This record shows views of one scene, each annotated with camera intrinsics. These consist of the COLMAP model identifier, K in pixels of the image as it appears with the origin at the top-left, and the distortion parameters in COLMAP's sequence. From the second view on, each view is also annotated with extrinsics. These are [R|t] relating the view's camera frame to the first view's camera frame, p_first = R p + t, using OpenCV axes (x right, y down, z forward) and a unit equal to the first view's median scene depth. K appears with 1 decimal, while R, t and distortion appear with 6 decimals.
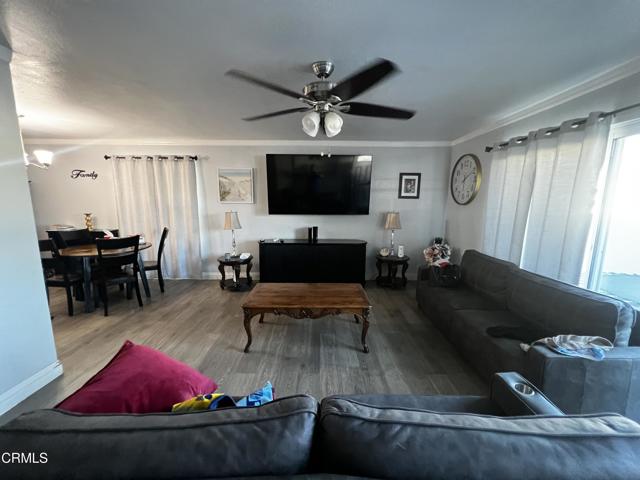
lens RADIAL K [[255.6, 0, 320.0], [0, 255.6, 240.0], [0, 0, 1]] dist [0.001183, -0.000004]
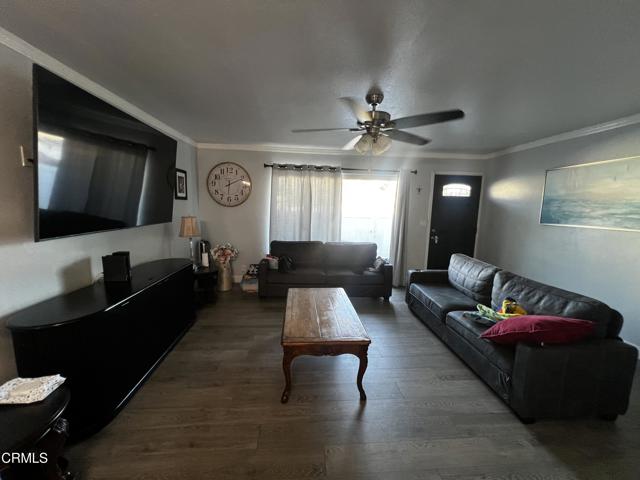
lens RADIAL K [[255.6, 0, 320.0], [0, 255.6, 240.0], [0, 0, 1]] dist [0.001183, -0.000004]
pose [[-0.072593, -0.140200, 0.987458, -0.624006], [0.130736, 0.980190, 0.148780, -0.111614], [-0.988756, 0.139897, -0.052826, 0.703385]]
